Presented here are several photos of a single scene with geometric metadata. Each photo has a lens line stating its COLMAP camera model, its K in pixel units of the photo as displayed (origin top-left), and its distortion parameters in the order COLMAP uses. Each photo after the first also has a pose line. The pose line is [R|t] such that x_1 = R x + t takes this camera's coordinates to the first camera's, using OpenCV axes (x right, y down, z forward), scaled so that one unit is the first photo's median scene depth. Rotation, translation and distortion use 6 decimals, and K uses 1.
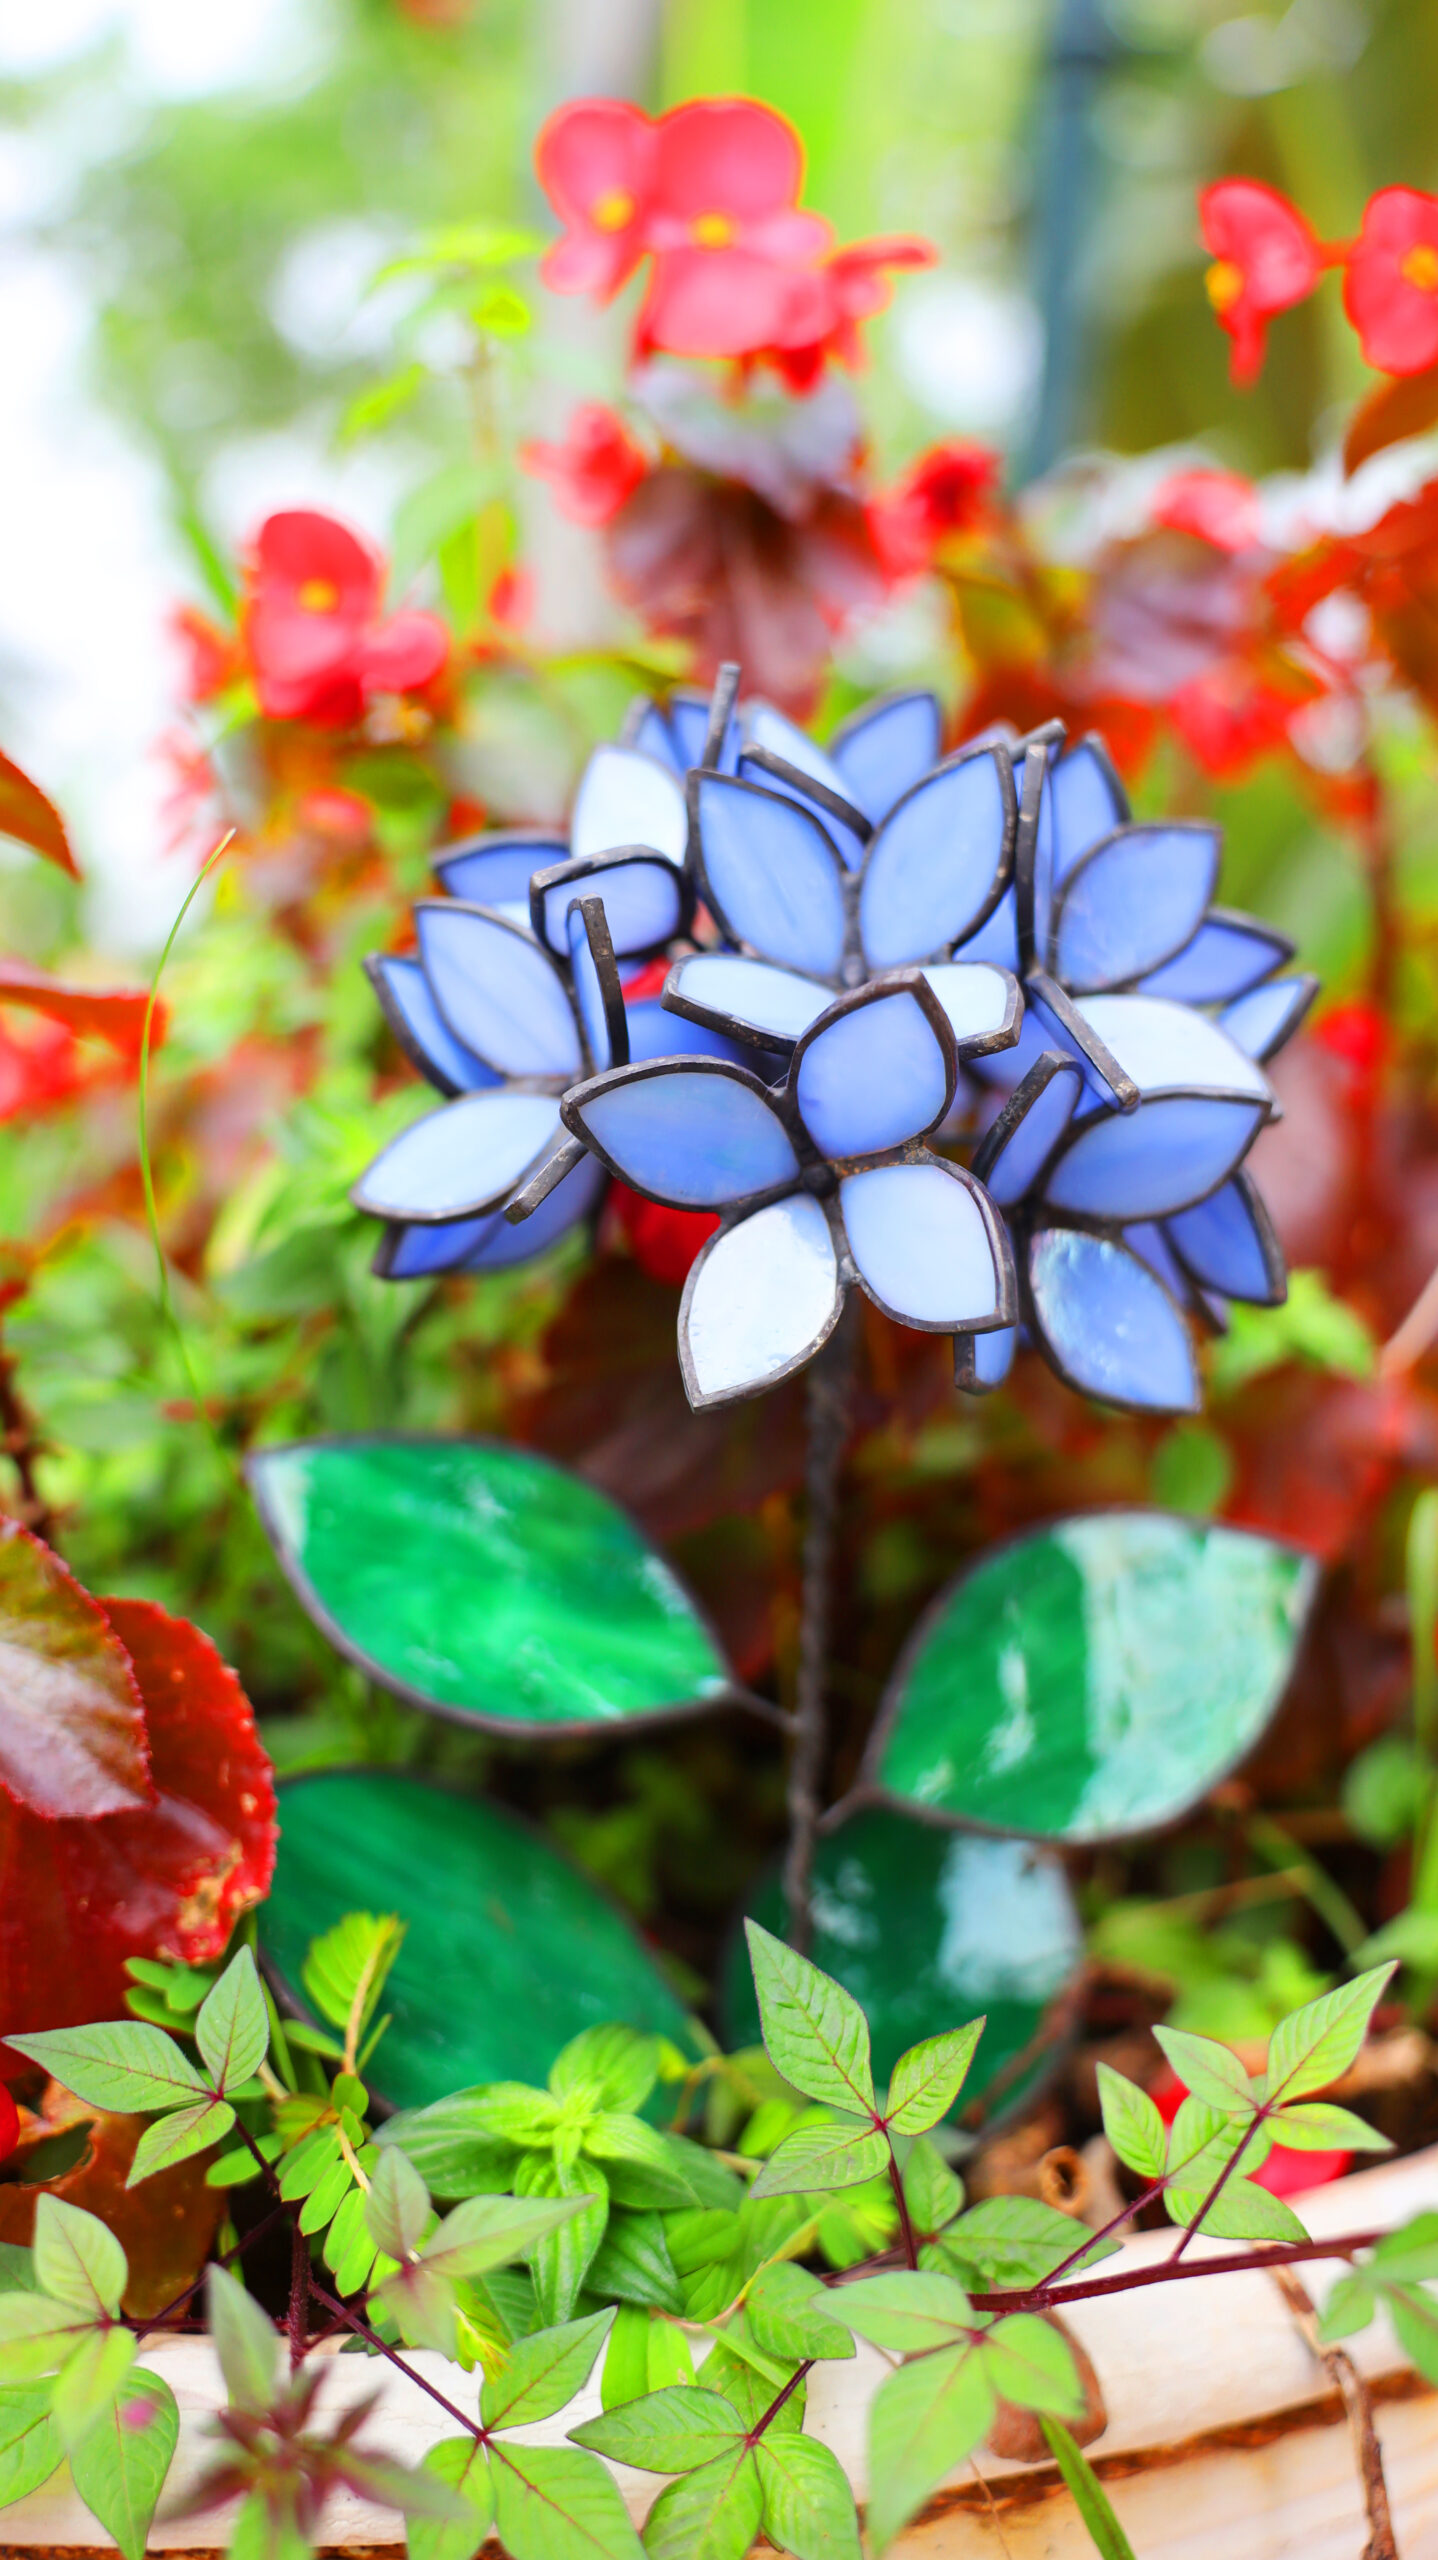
lens RADIAL K [[2376.3, 0, 721.0], [0, 2376.3, 1252.6], [0, 0, 1]] dist [0.067409, 0.000000]
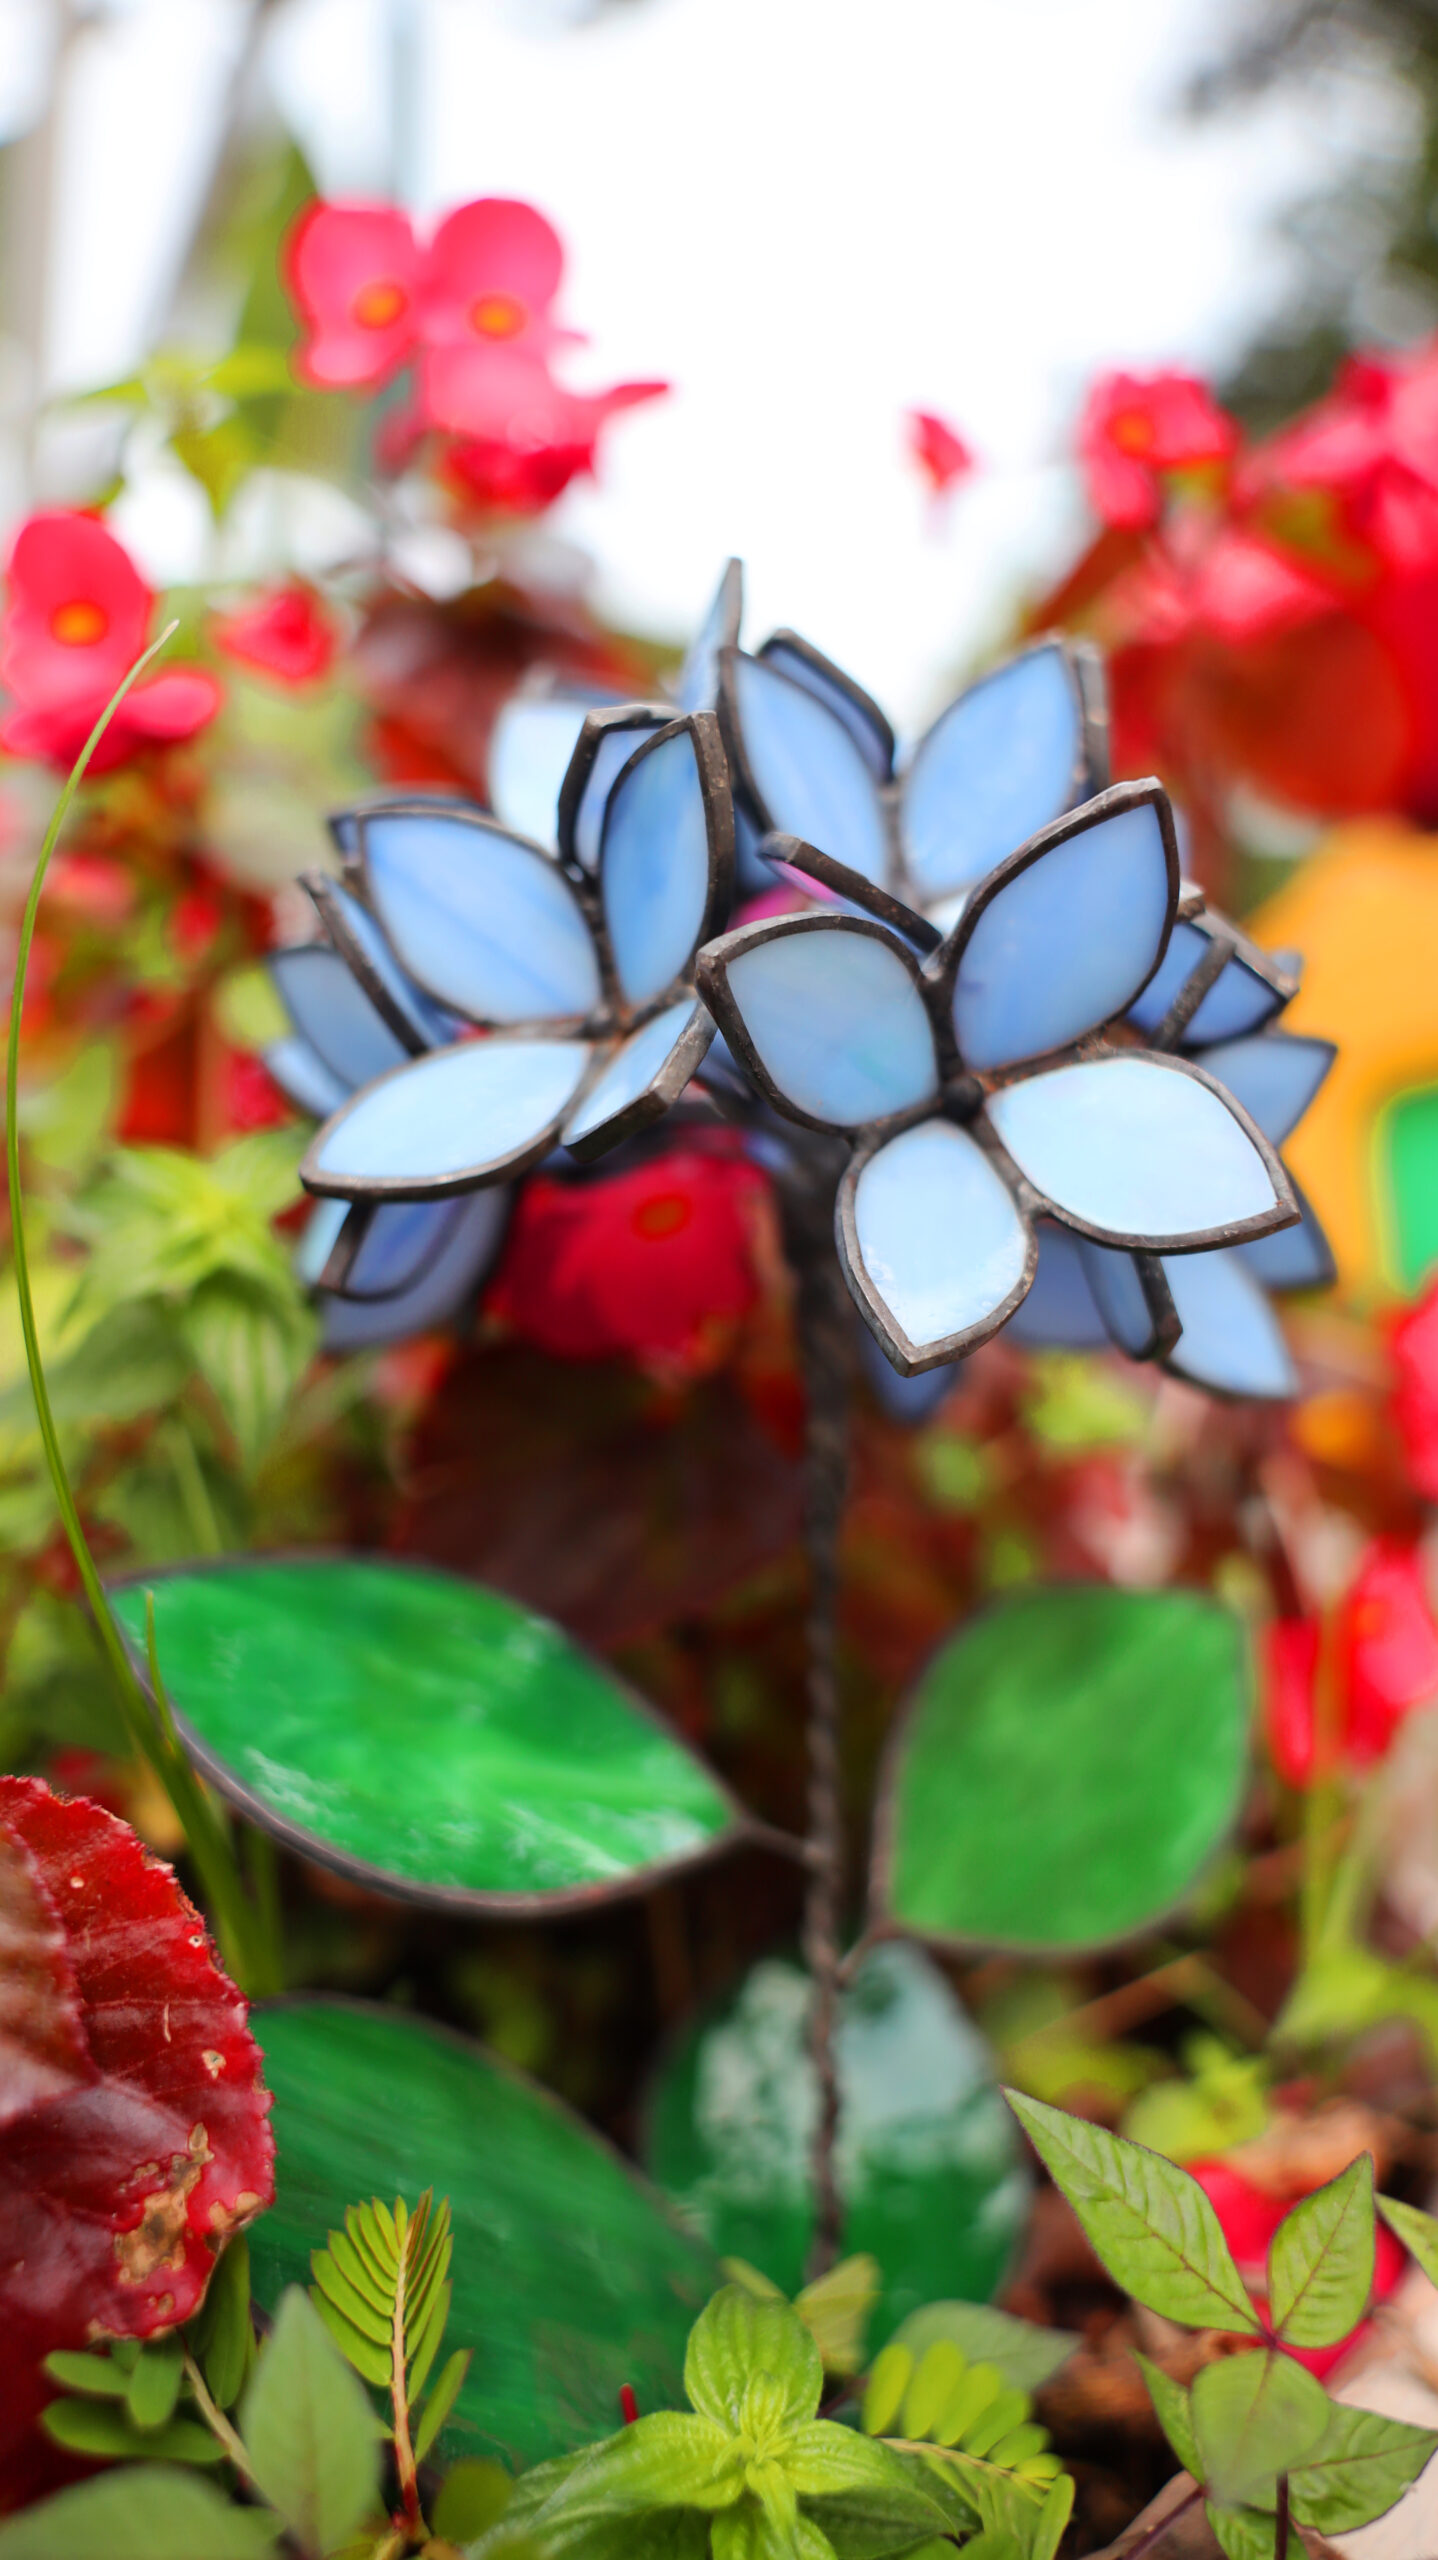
lens RADIAL K [[1764.1, 0, 714.7], [0, 1764.1, 1285.6], [0, 0, 1]] dist [-0.007629, -0.000213]
pose [[0.933989, -0.034665, 0.355615, -0.237488], [0.096871, 0.982572, -0.158643, 0.111678], [-0.343918, 0.182619, 0.921070, 0.472145]]
